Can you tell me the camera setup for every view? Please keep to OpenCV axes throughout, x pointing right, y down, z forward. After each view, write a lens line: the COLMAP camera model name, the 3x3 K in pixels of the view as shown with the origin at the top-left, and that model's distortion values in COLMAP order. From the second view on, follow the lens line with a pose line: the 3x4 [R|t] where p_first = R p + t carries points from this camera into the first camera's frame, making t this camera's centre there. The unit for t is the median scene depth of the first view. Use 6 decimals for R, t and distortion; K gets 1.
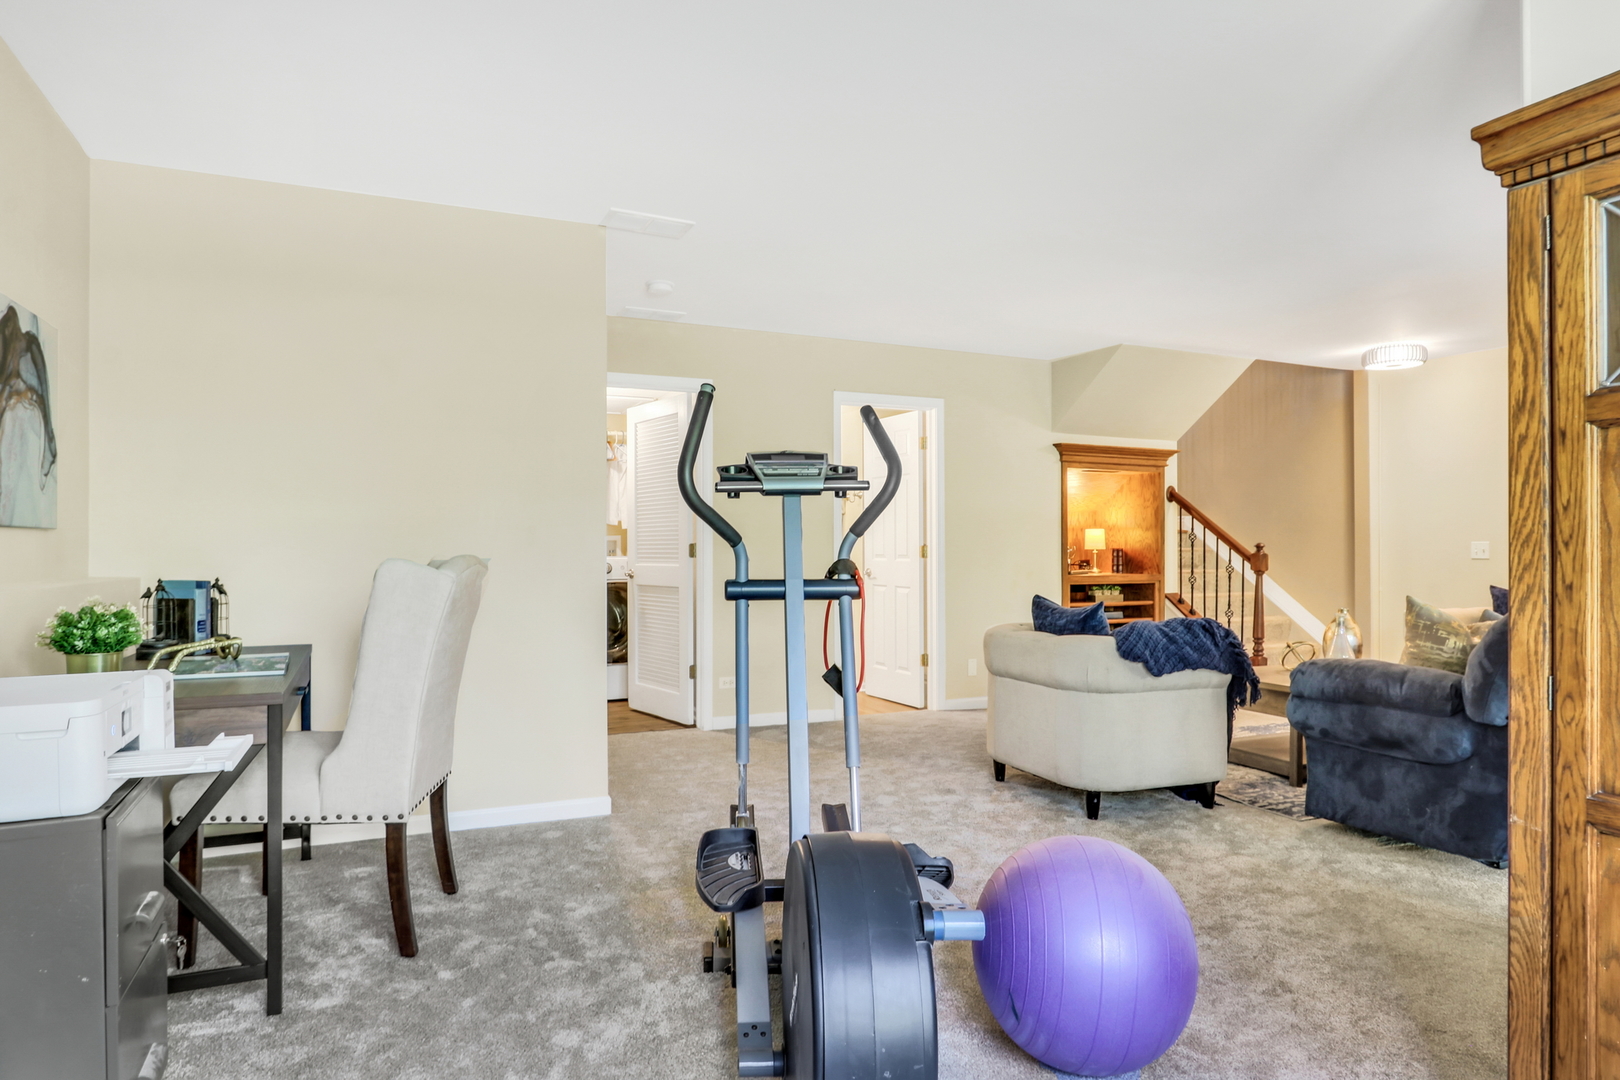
lens RADIAL K [[944.7, 0, 798.3], [0, 944.7, 549.1], [0, 0, 1]] dist [-0.001639, 0.001001]
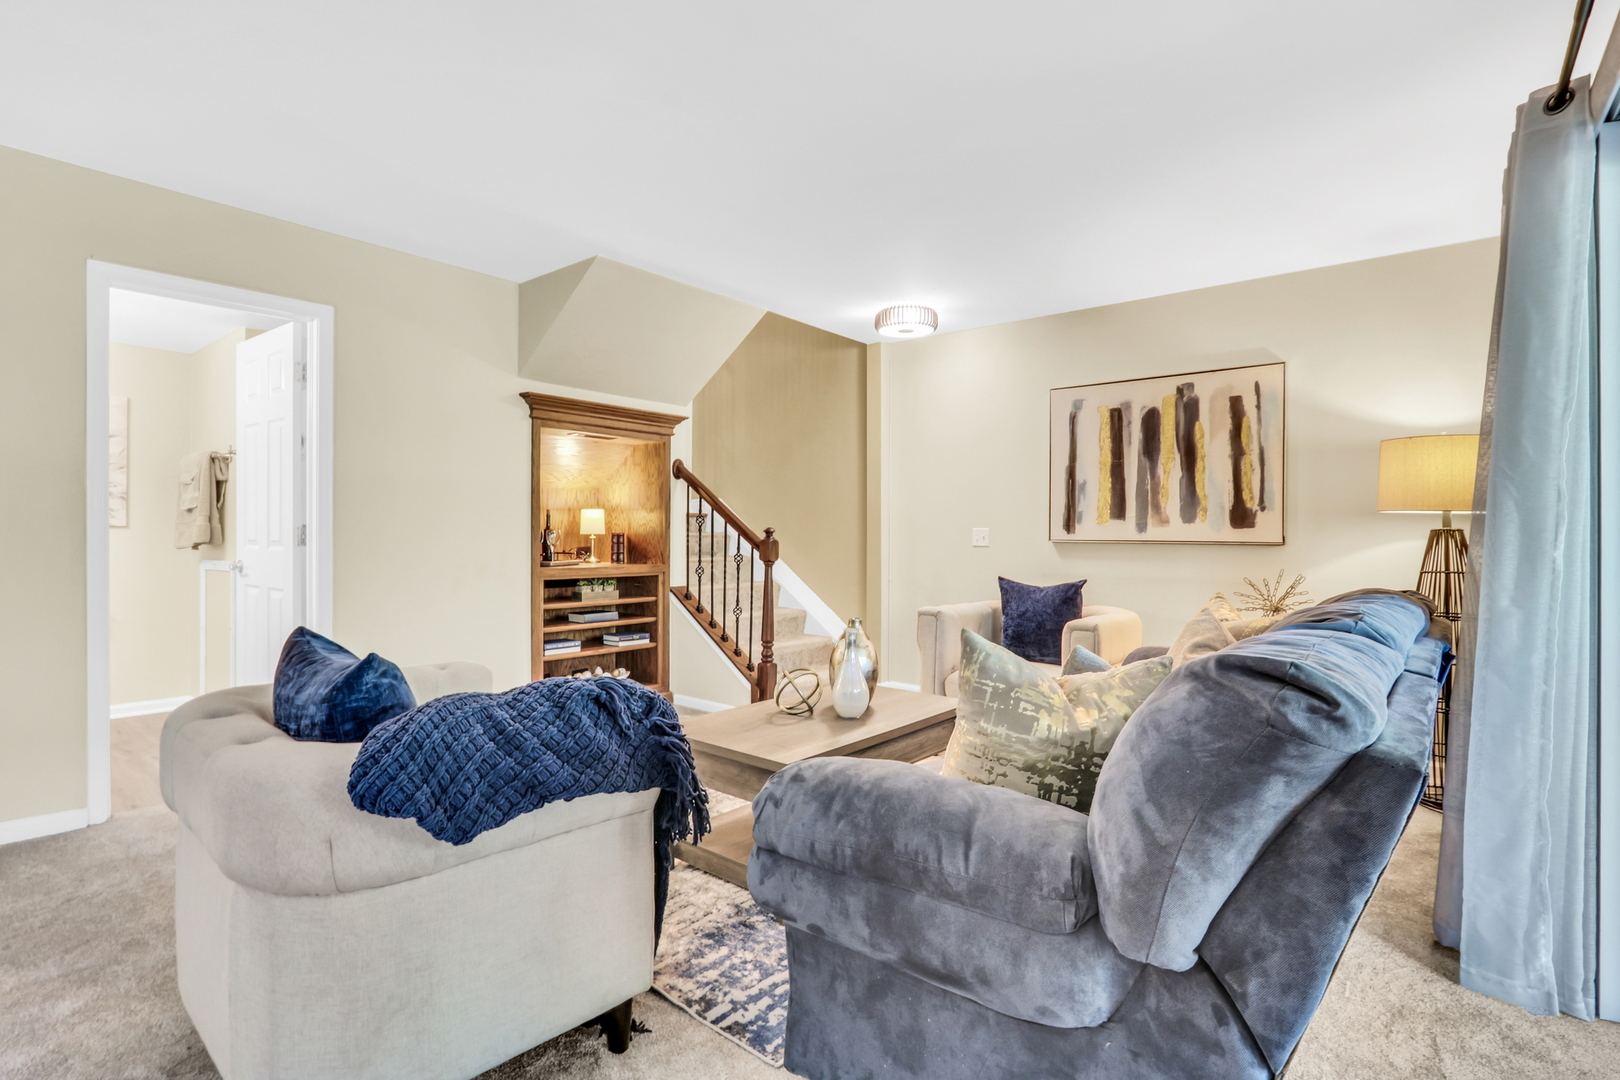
lens RADIAL K [[802.8, 0, 801.8], [0, 802.8, 538.1], [0, 0, 1]] dist [-0.021365, 0.000845]
pose [[0.898033, 0.003075, 0.439918, 0.196718], [-0.005638, 0.999974, 0.004519, -0.000574], [-0.439893, -0.006539, 0.898027, 0.339332]]
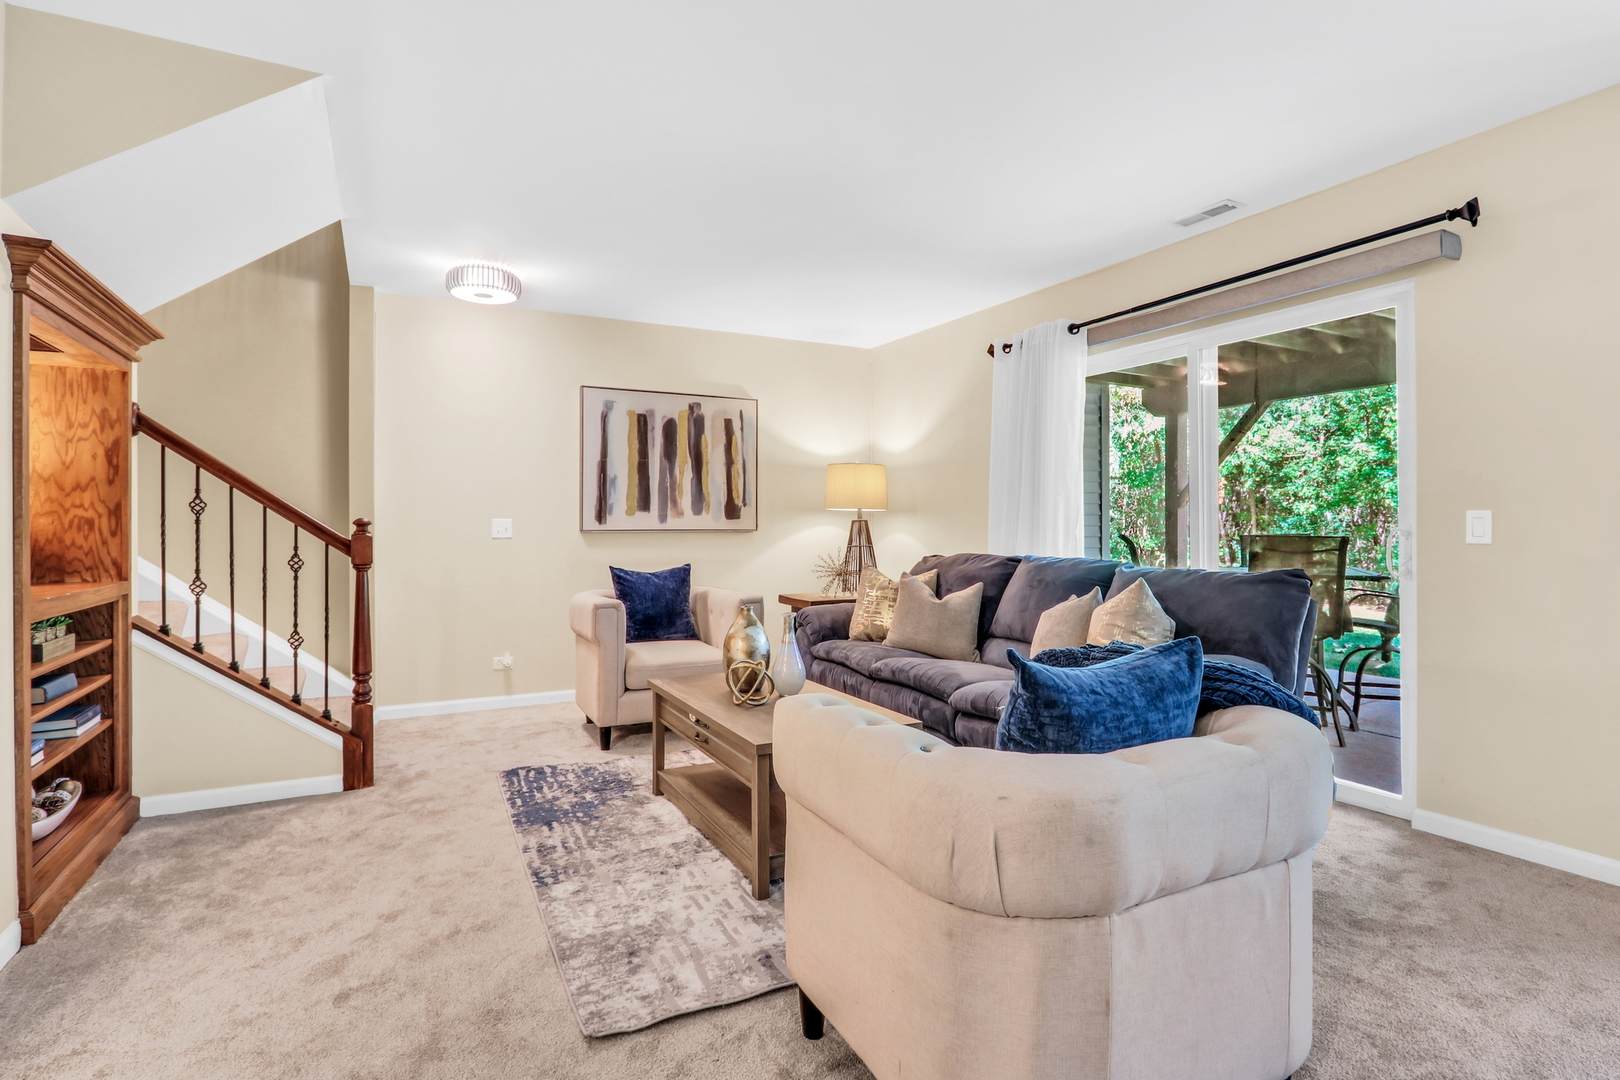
lens RADIAL K [[802.8, 0, 812.1], [0, 802.8, 527.4], [0, 0, 1]] dist [-0.021365, 0.000845]
pose [[-0.091135, -0.002591, 0.995835, -0.056176], [0.002748, 0.999992, 0.002853, -0.001355], [-0.995835, 0.002996, -0.091127, 0.747332]]
